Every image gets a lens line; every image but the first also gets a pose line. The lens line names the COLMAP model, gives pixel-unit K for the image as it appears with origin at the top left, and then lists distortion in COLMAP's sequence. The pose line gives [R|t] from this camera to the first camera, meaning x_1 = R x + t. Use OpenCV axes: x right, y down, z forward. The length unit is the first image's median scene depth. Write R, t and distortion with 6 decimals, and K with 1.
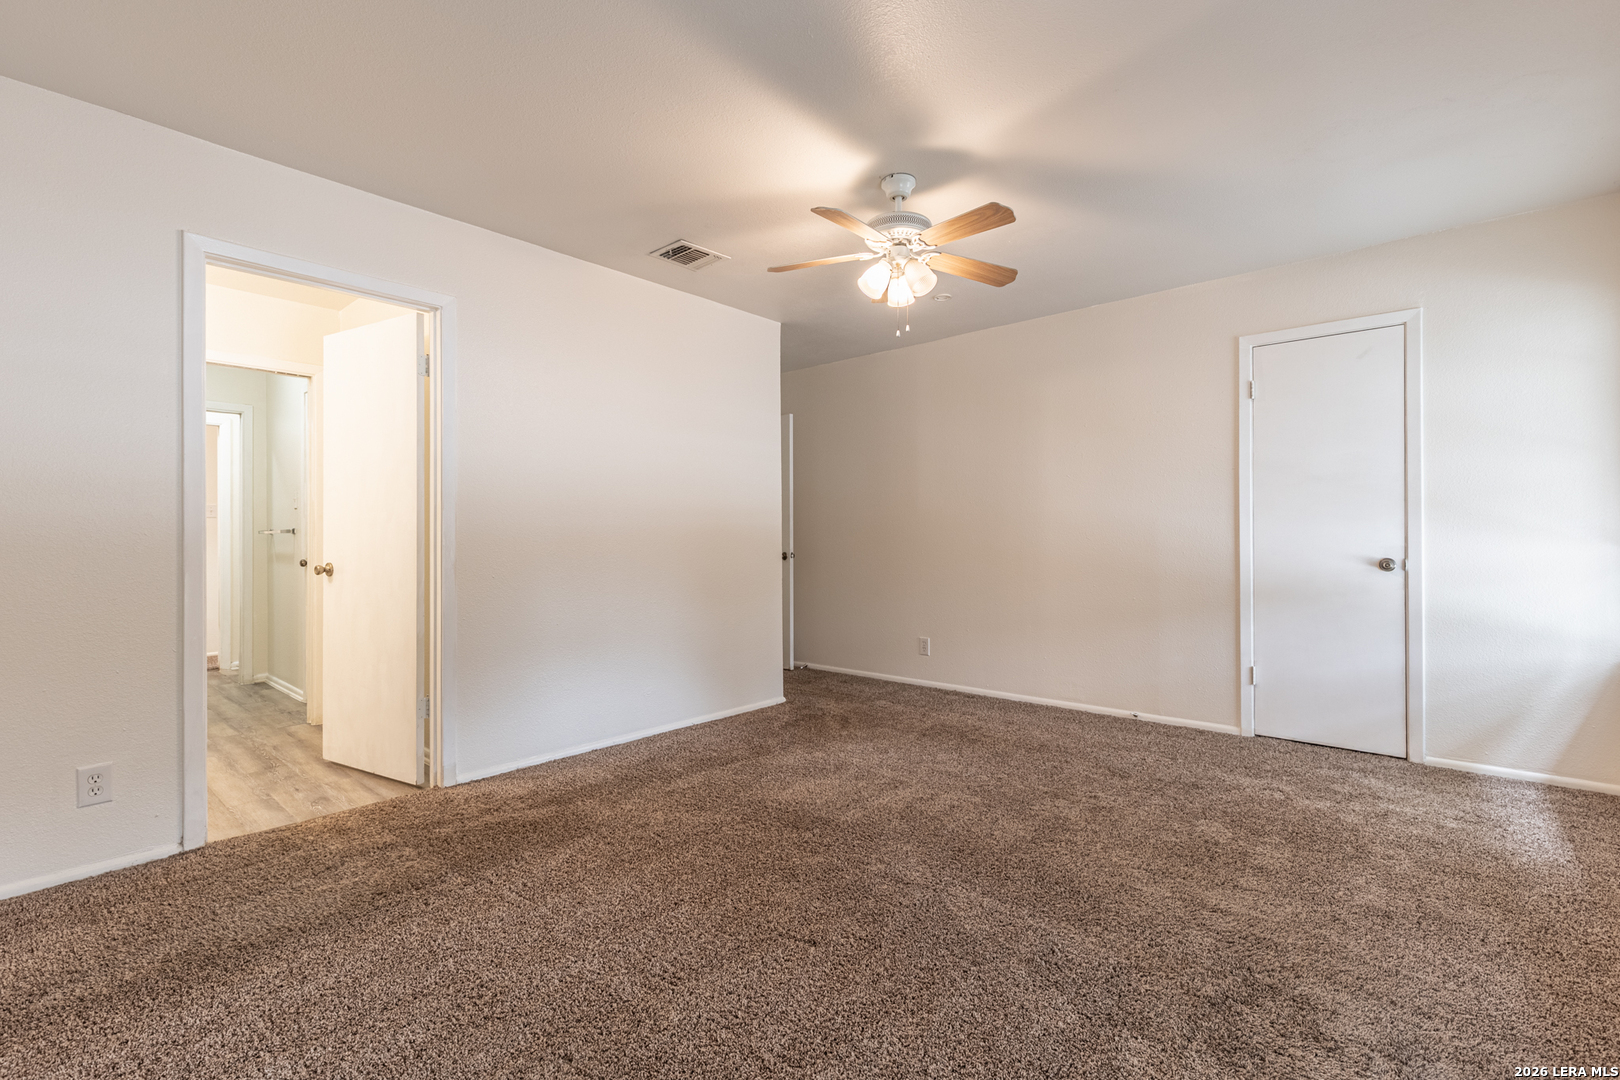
lens RADIAL K [[727.0, 0, 818.5], [0, 727.0, 530.8], [0, 0, 1]] dist [0.008662, -0.002200]
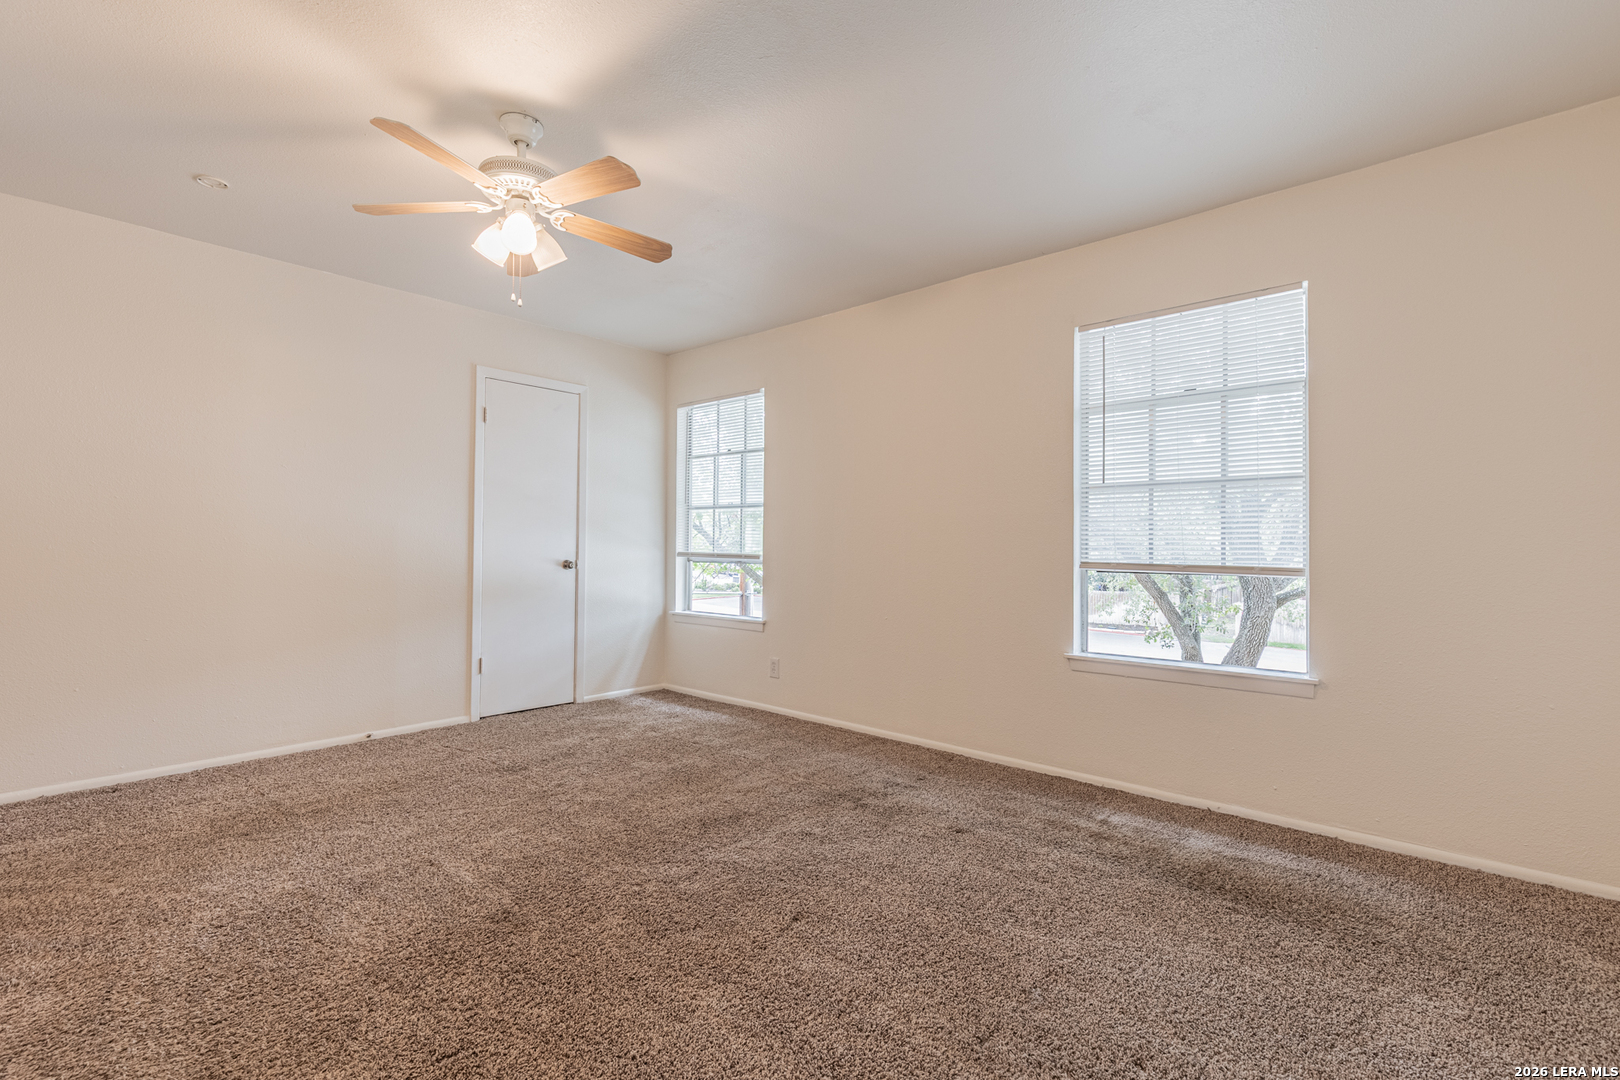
lens RADIAL K [[727.0, 0, 816.5], [0, 727.0, 532.9], [0, 0, 1]] dist [0.008662, -0.002200]
pose [[-0.000114, 0.020957, 0.999780, -0.594372], [-0.019105, 0.999598, -0.020956, 0.005451], [-0.999817, -0.019103, 0.000286, 0.524893]]
